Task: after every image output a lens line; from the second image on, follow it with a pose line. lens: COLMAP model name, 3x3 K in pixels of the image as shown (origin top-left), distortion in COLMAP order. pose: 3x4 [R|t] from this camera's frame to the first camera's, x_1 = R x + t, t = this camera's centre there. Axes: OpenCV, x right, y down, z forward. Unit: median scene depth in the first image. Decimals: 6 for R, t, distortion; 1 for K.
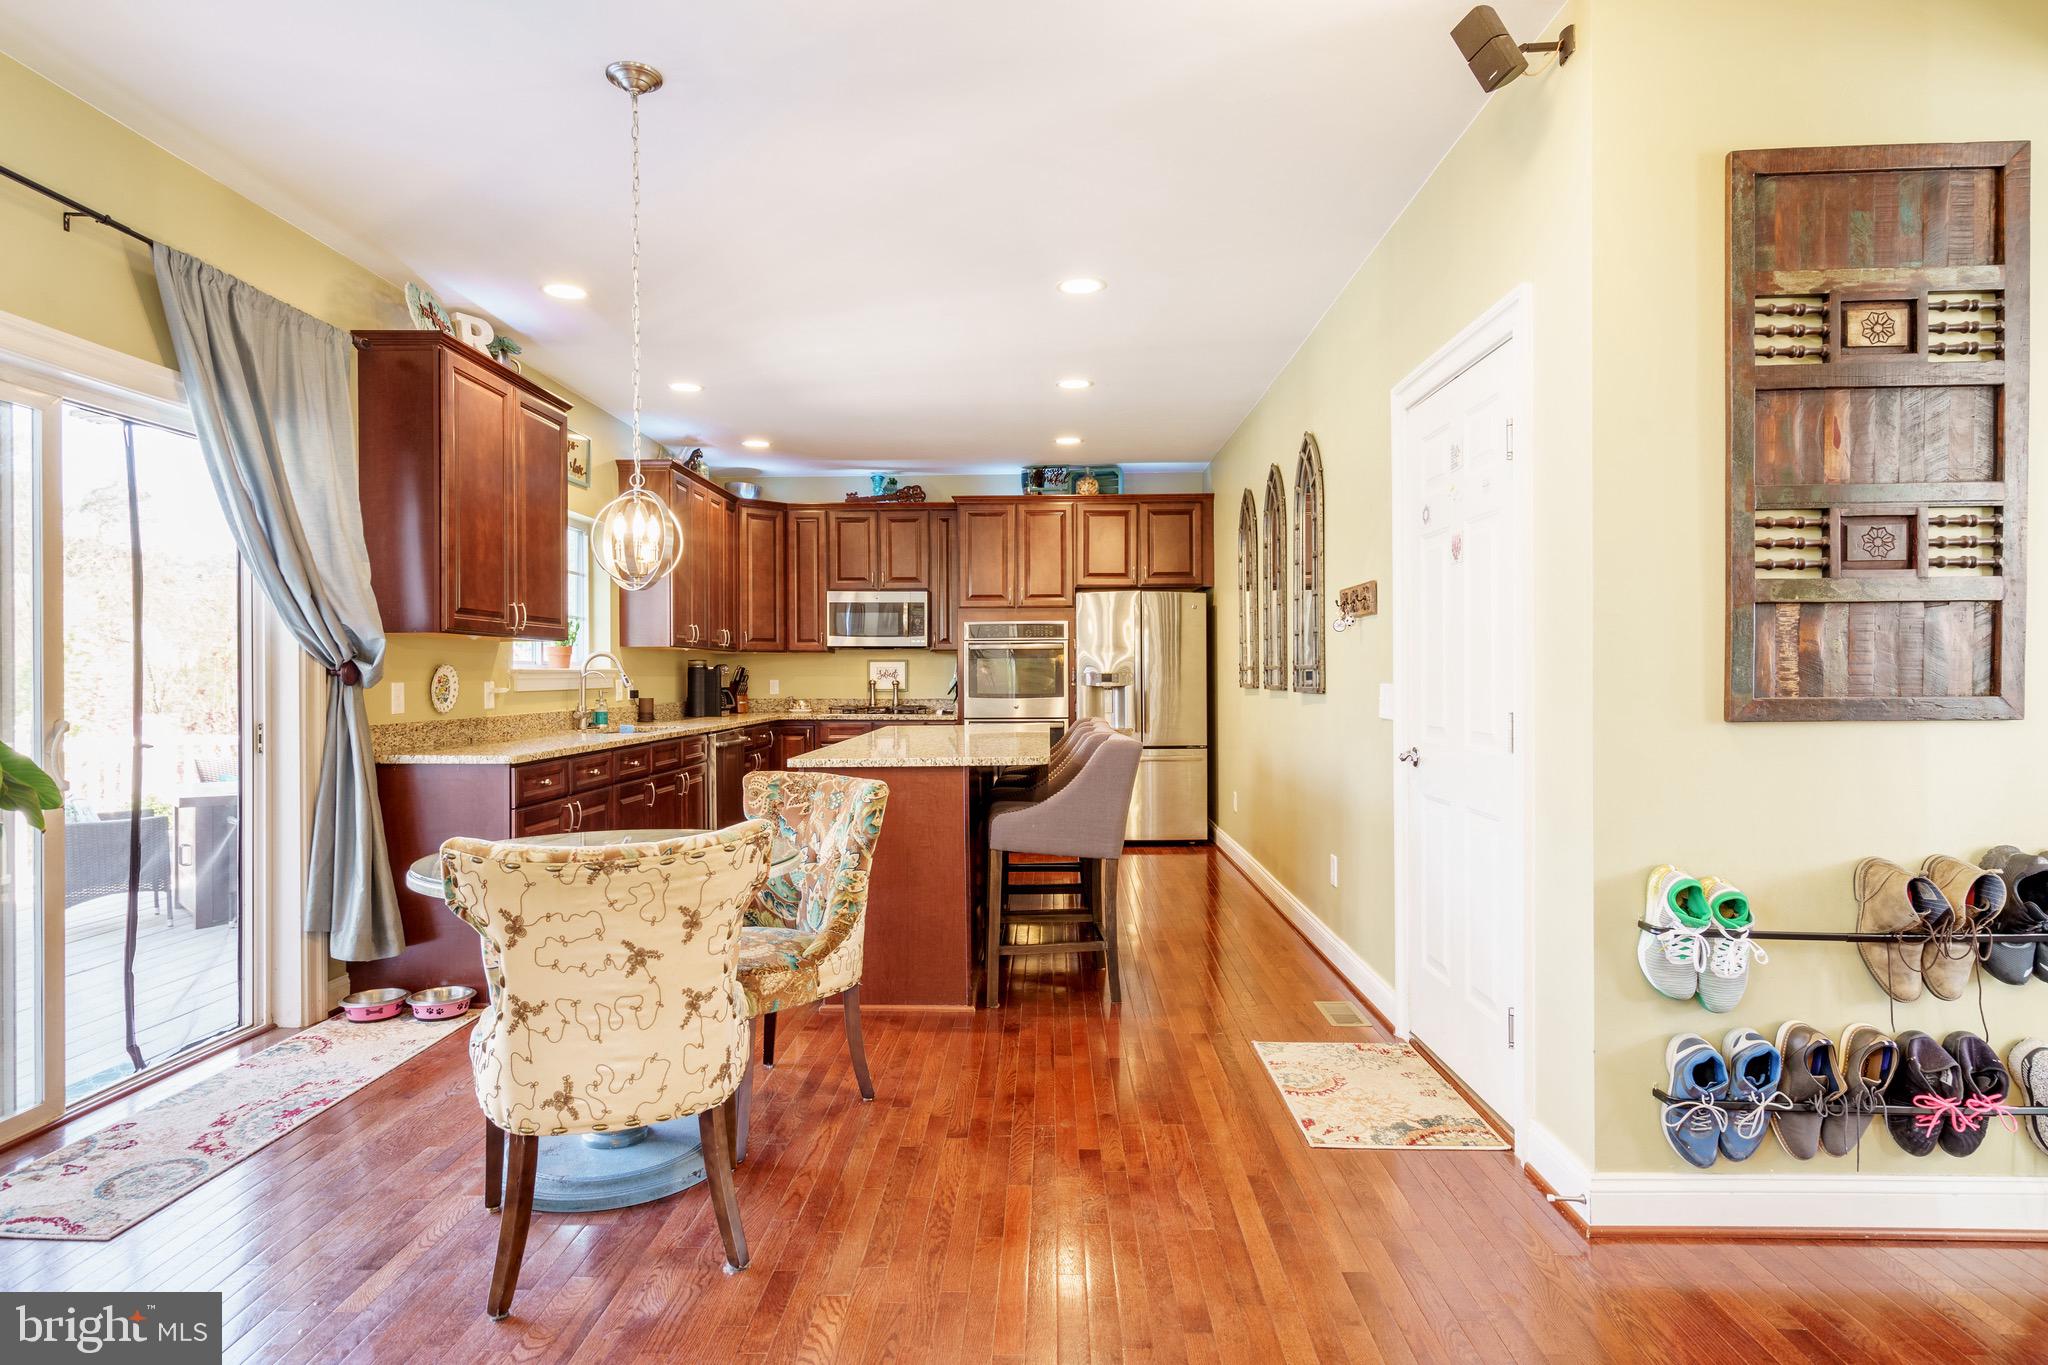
lens RADIAL K [[1120.3, 0, 1029.0], [0, 1120.3, 677.8], [0, 0, 1]] dist [0.004025, -0.000035]
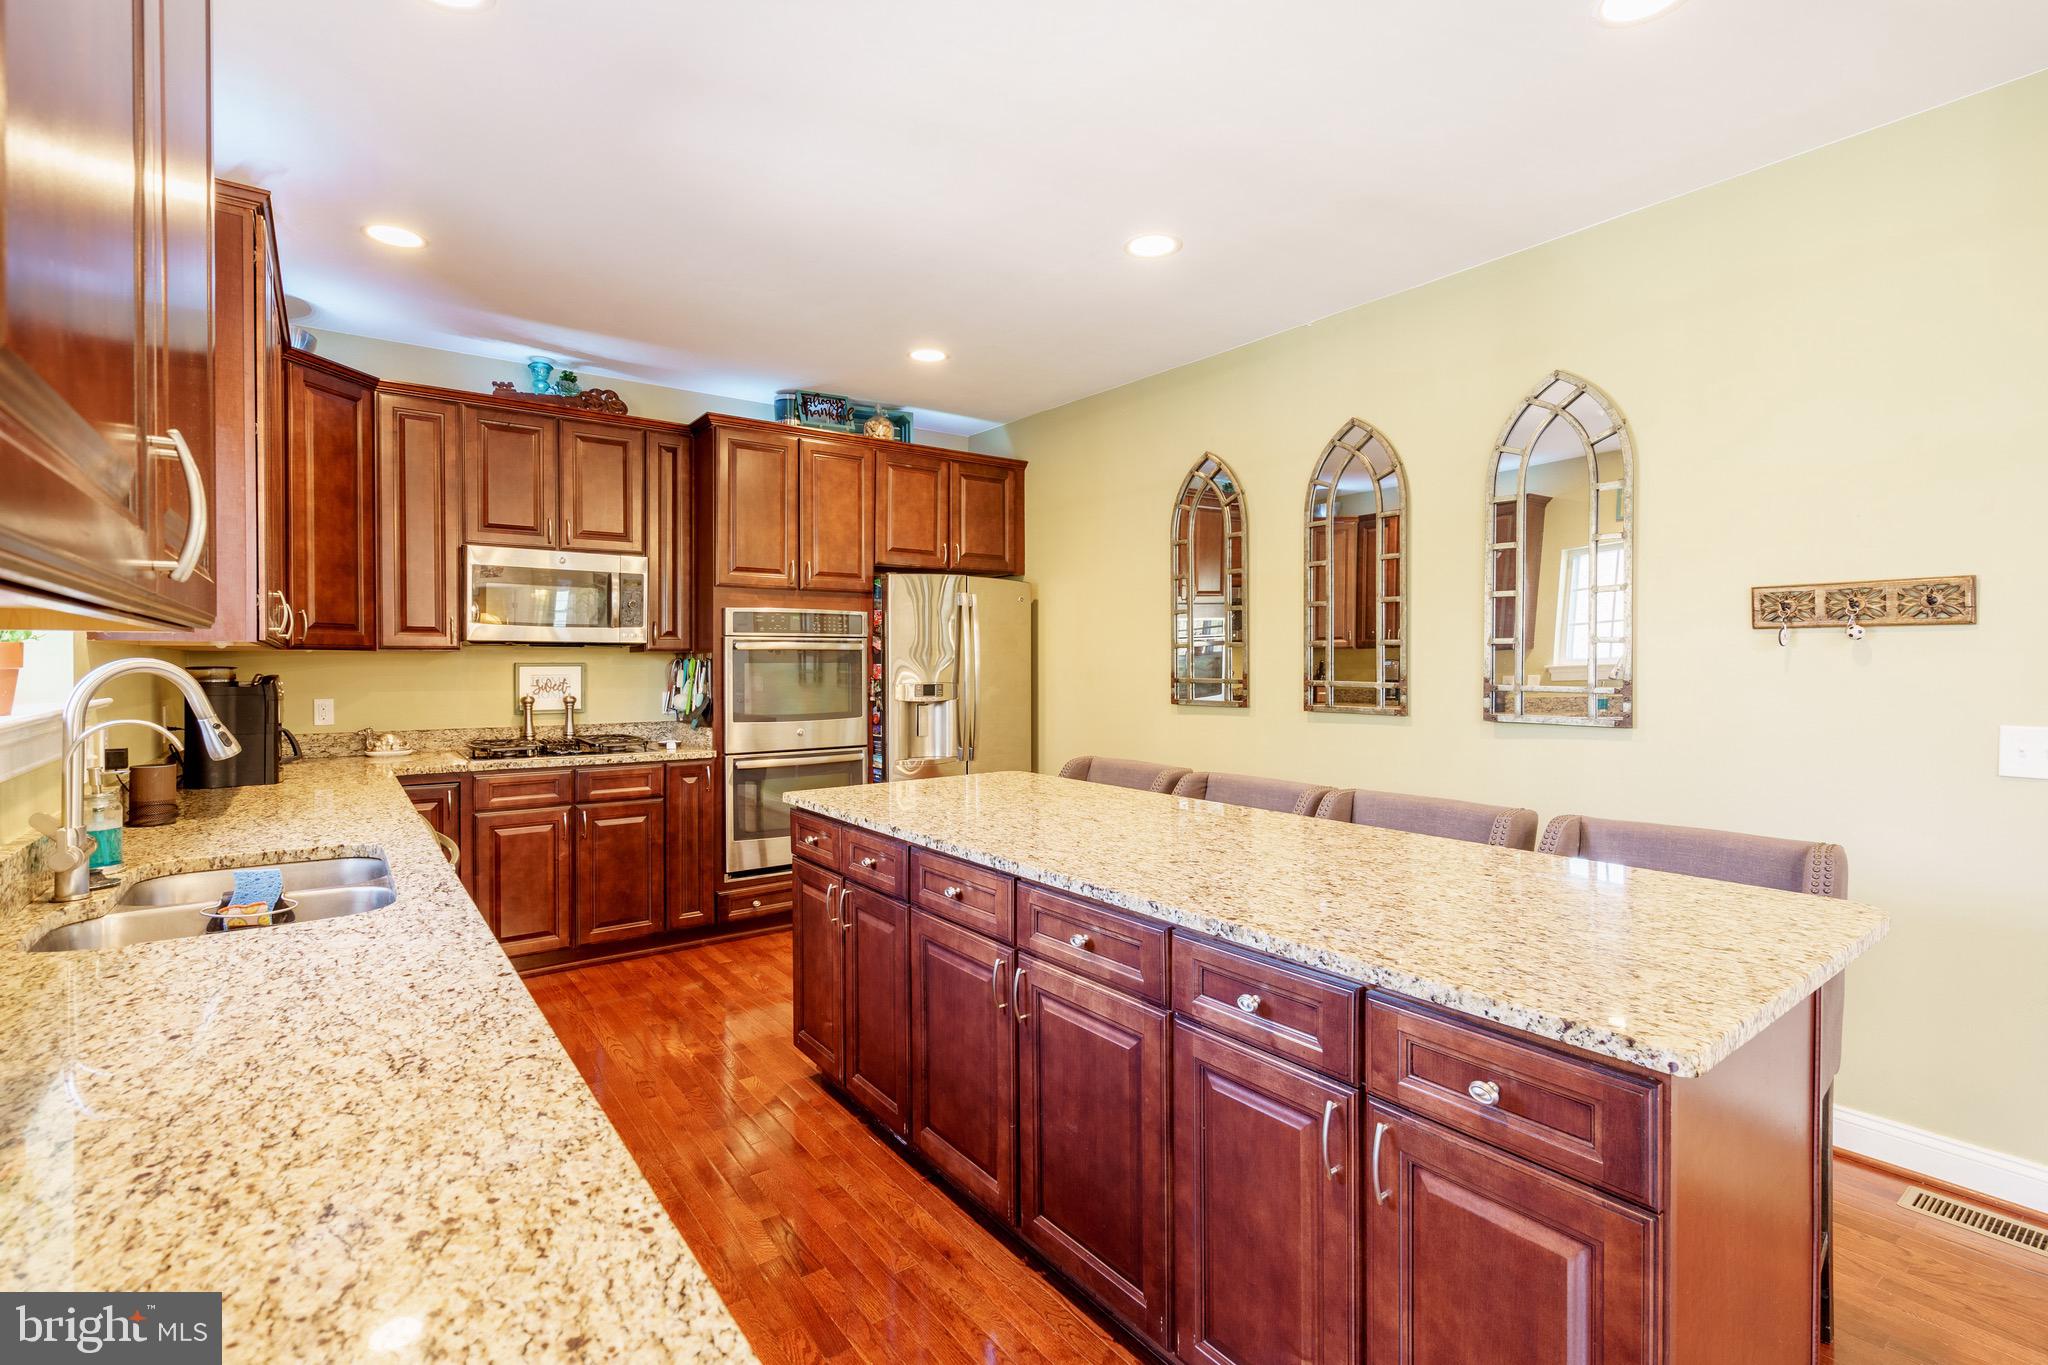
lens RADIAL K [[935.4, 0, 1016.0], [0, 935.4, 674.8], [0, 0, 1]] dist [-0.003293, -0.000299]
pose [[0.788955, -0.004814, 0.614432, -0.255232], [-0.001234, 0.999955, 0.009419, -0.015567], [-0.614450, -0.008190, 0.788913, 0.455392]]
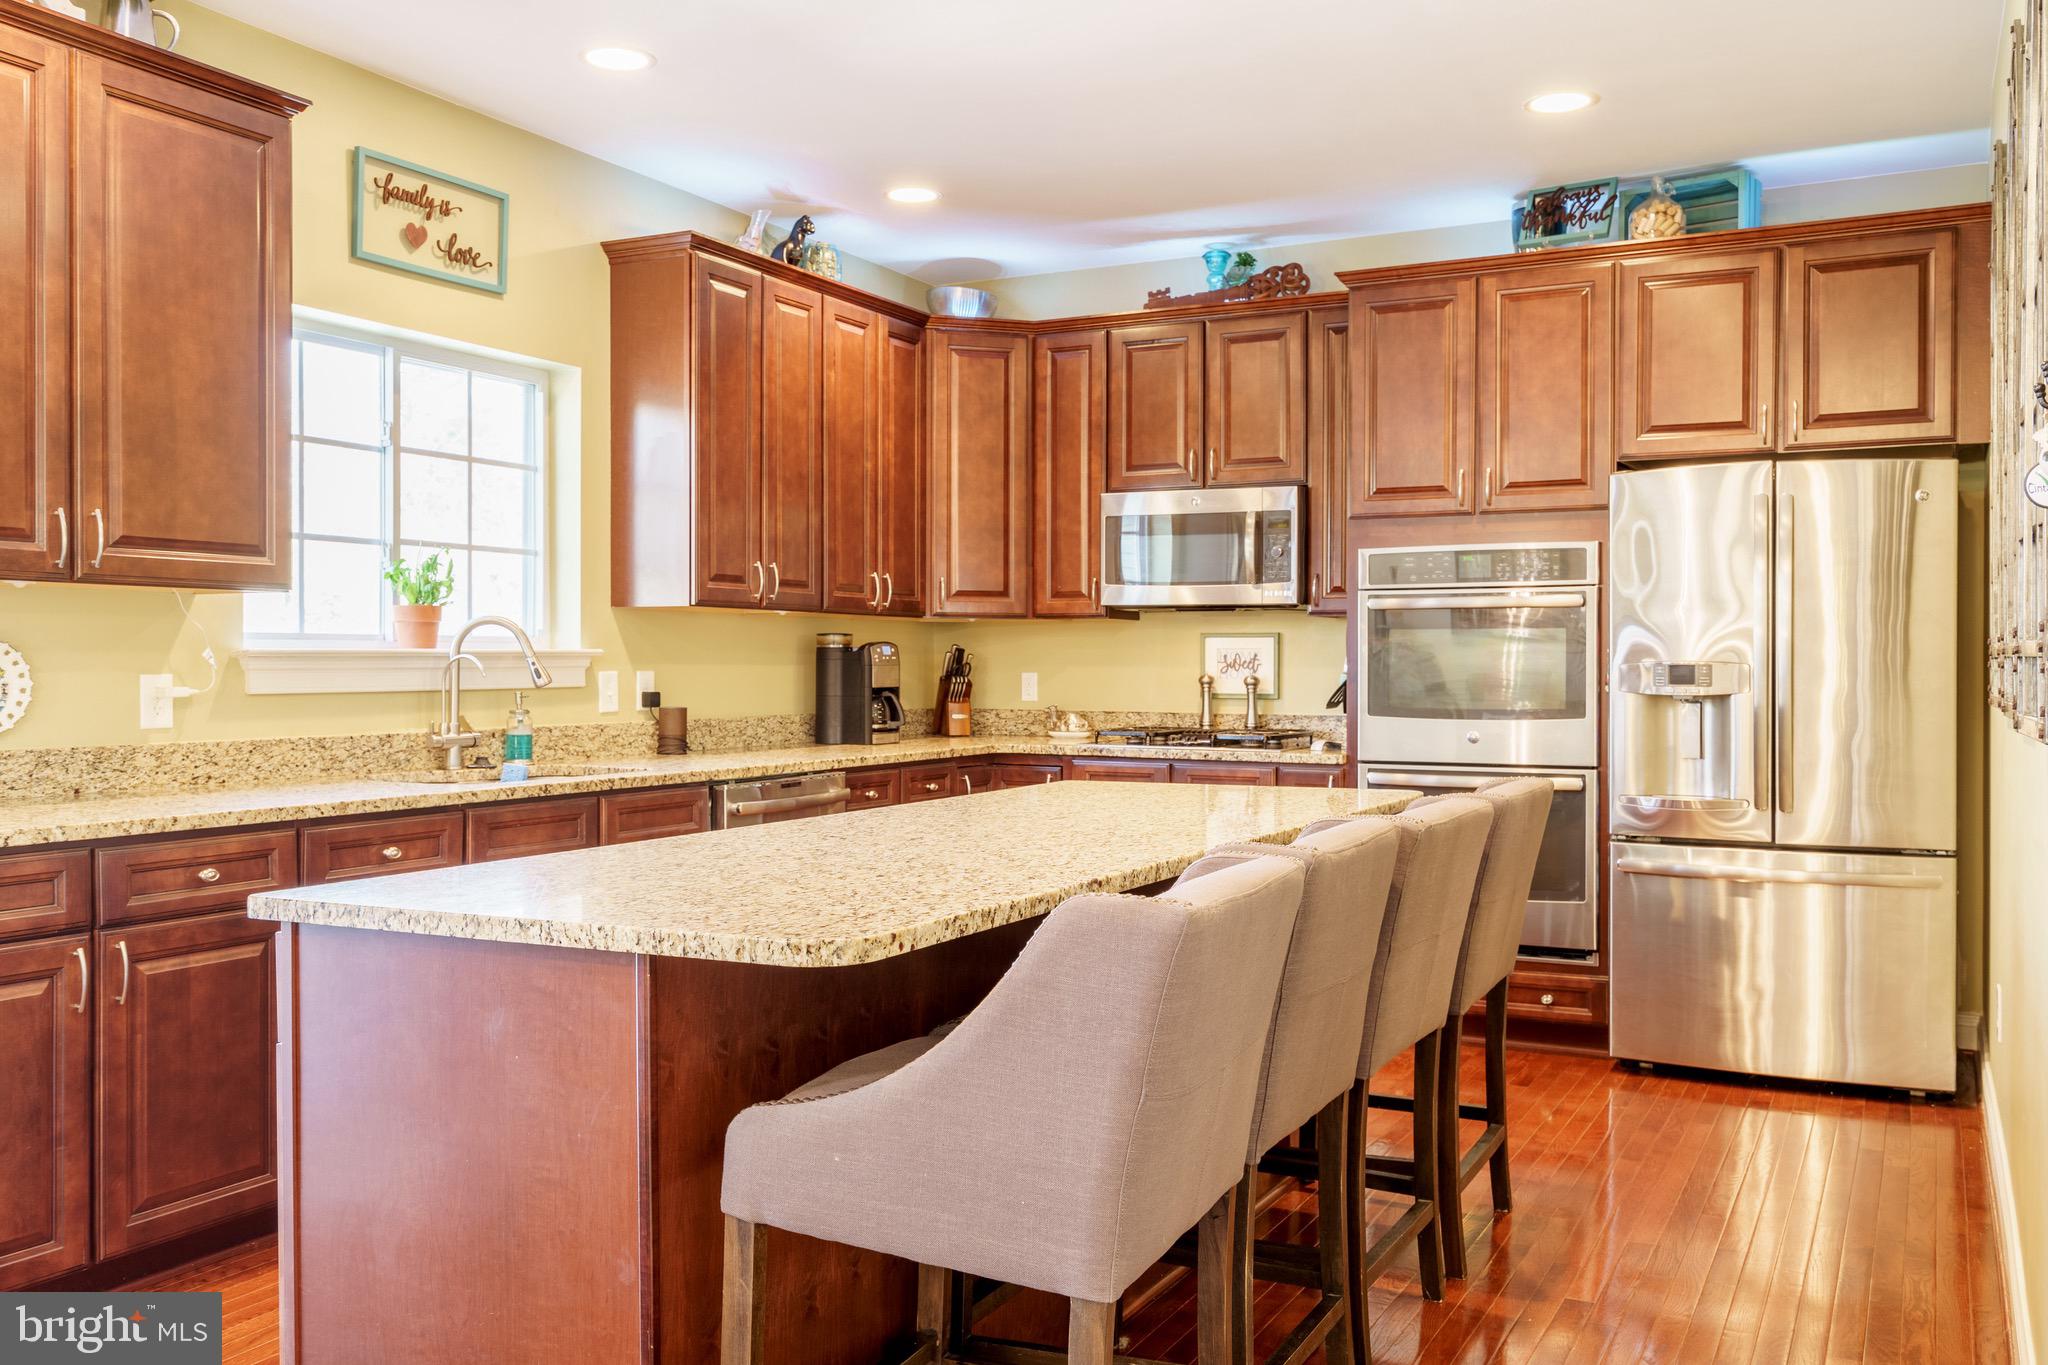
lens RADIAL K [[1750.3, 0, 1020.4], [0, 1750.3, 687.2], [0, 0, 1]] dist [-0.009702, -0.010197]
pose [[0.894676, 0.012649, -0.446536, 0.132827], [-0.007146, 0.999876, 0.014008, -0.002835], [0.446658, -0.009342, 0.894656, 0.300933]]
